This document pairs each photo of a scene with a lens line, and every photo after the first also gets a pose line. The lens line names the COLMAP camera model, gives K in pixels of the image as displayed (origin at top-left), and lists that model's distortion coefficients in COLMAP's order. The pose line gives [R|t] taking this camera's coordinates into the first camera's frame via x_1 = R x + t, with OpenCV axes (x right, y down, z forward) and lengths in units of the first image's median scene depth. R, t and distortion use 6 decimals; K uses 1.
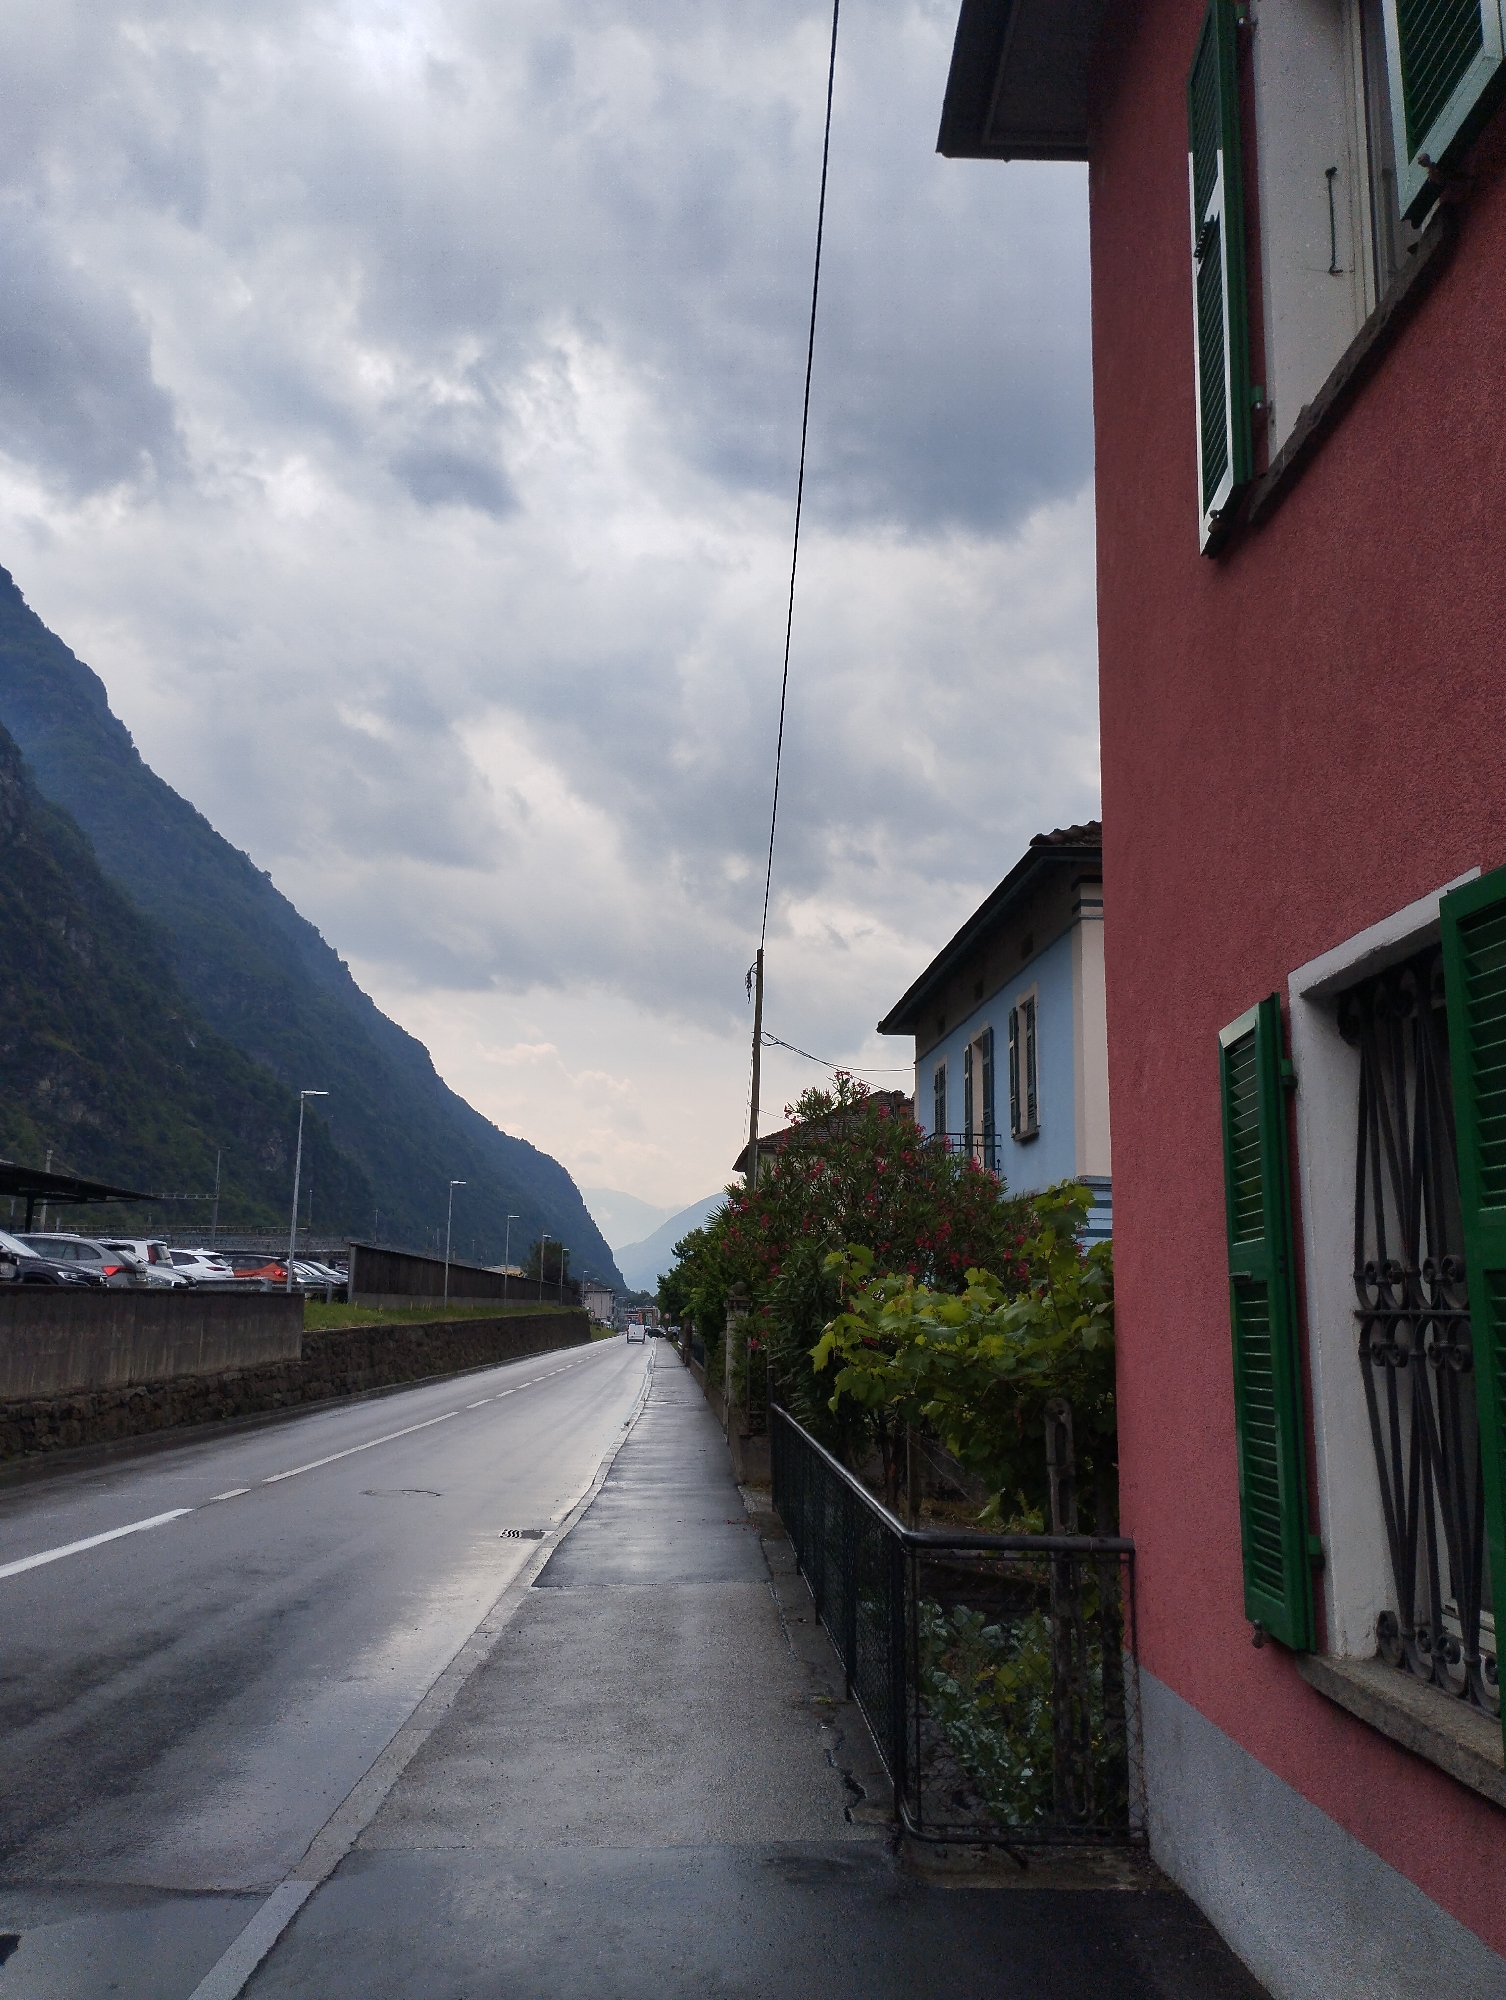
lens RADIAL K [[1631.8, 0, 753.0], [0, 1631.8, 1000.0], [0, 0, 1]] dist [0.090819, -0.119911]
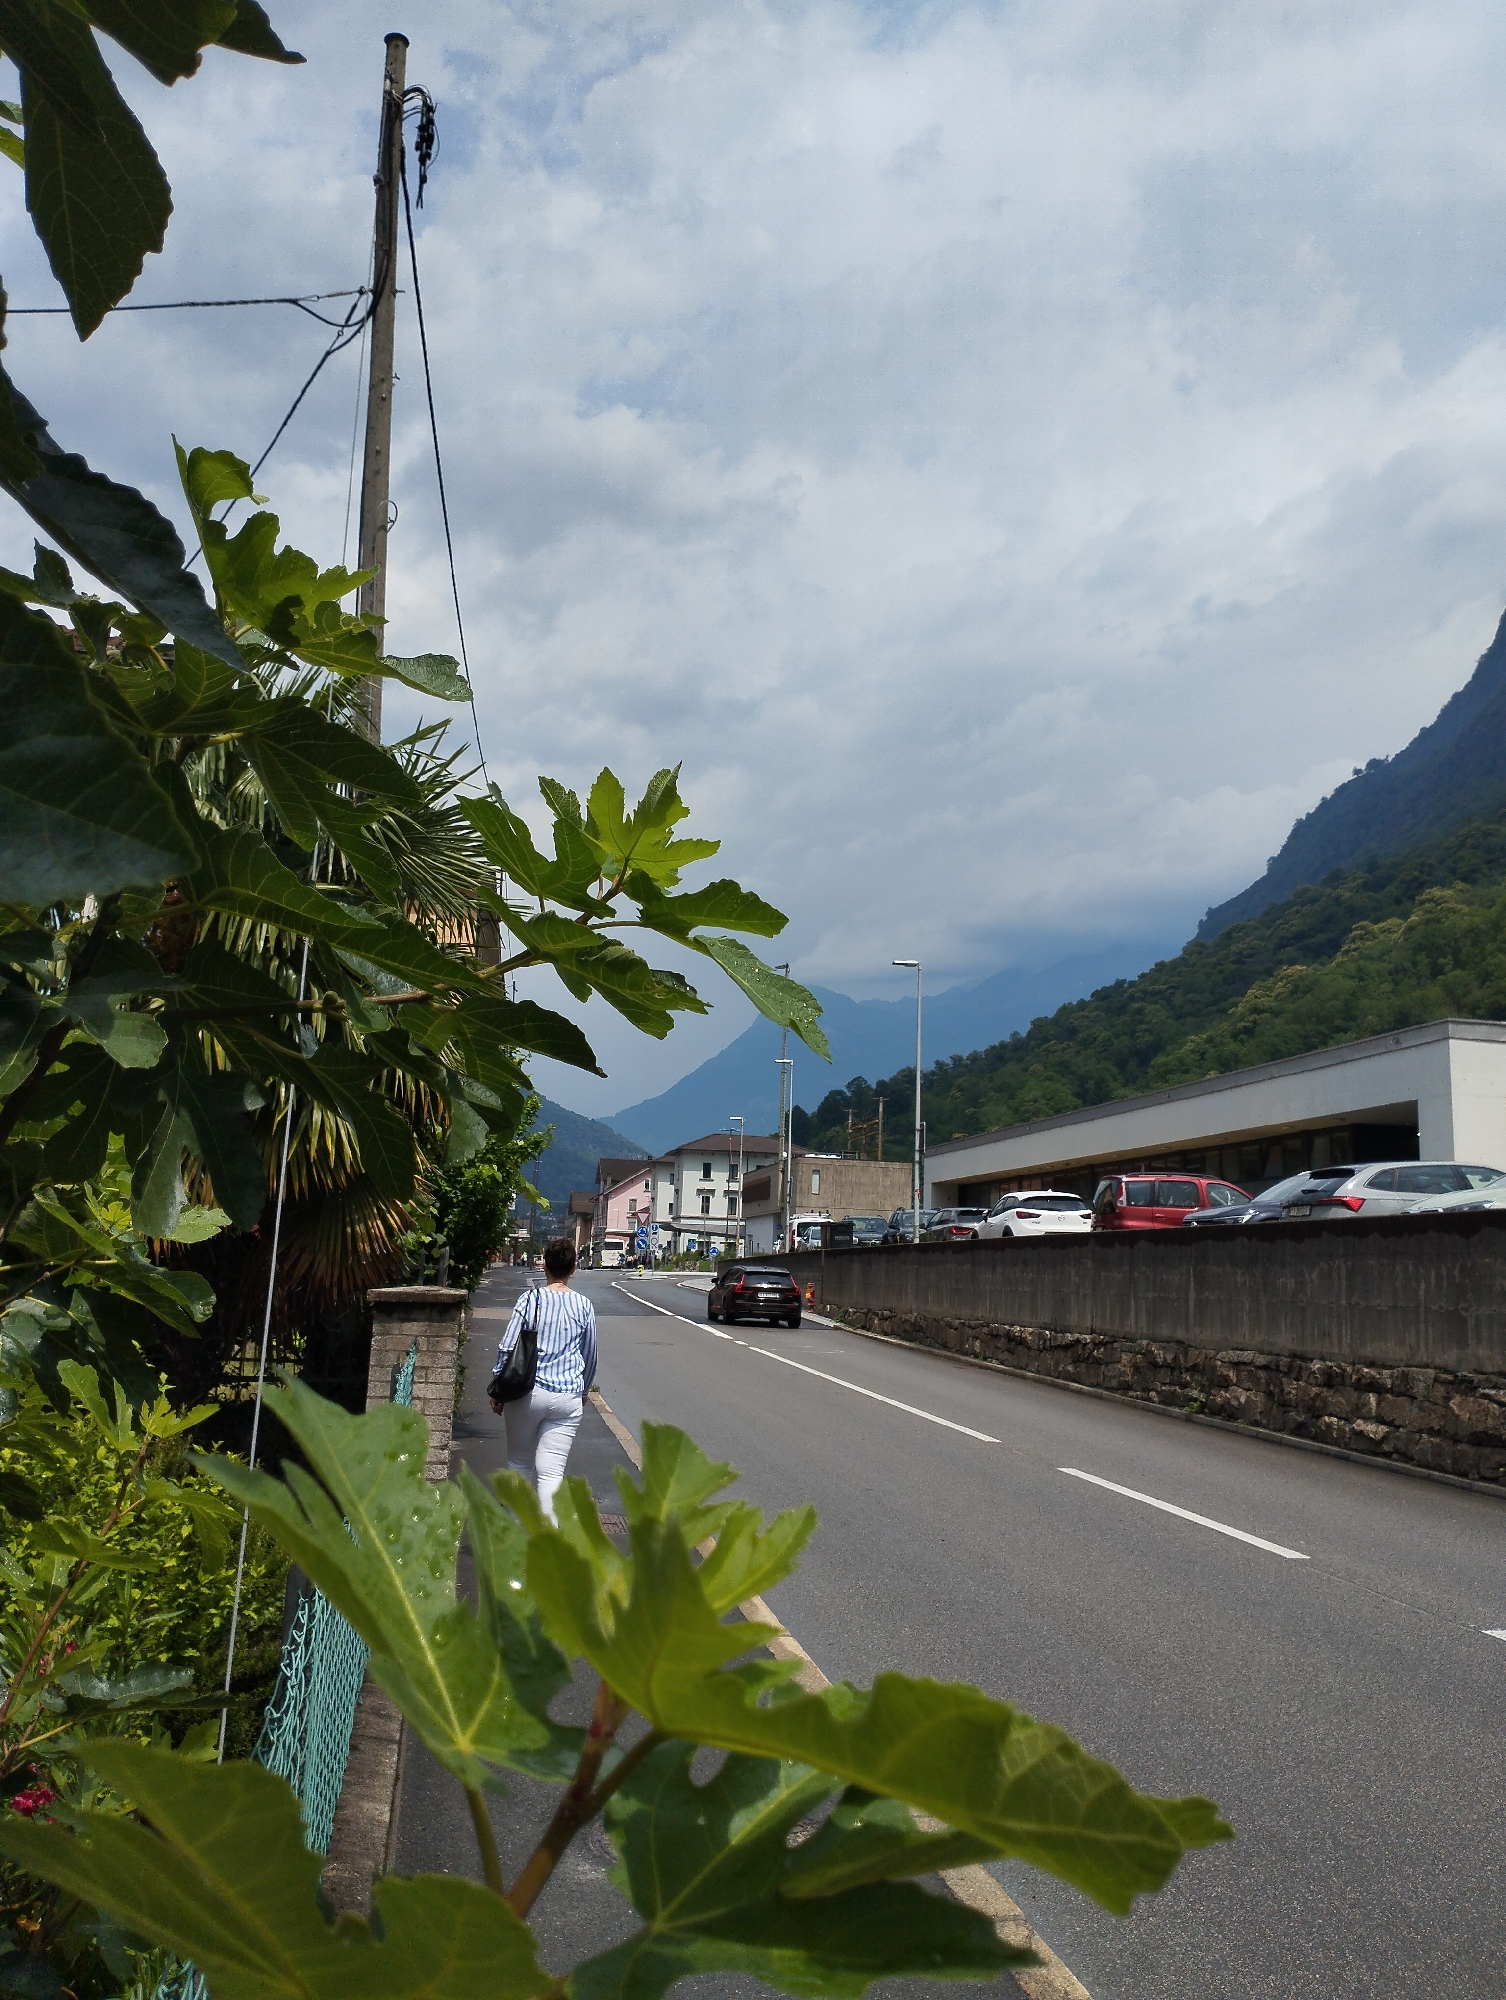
lens RADIAL K [[1631.8, 0, 753.0], [0, 1631.8, 1000.0], [0, 0, 1]] dist [0.090819, -0.119911]
pose [[-0.990809, -0.064994, -0.118632, -0.058388], [-0.020442, 0.938877, -0.343645, 0.383379], [0.133716, -0.338061, -0.931576, 1.927015]]
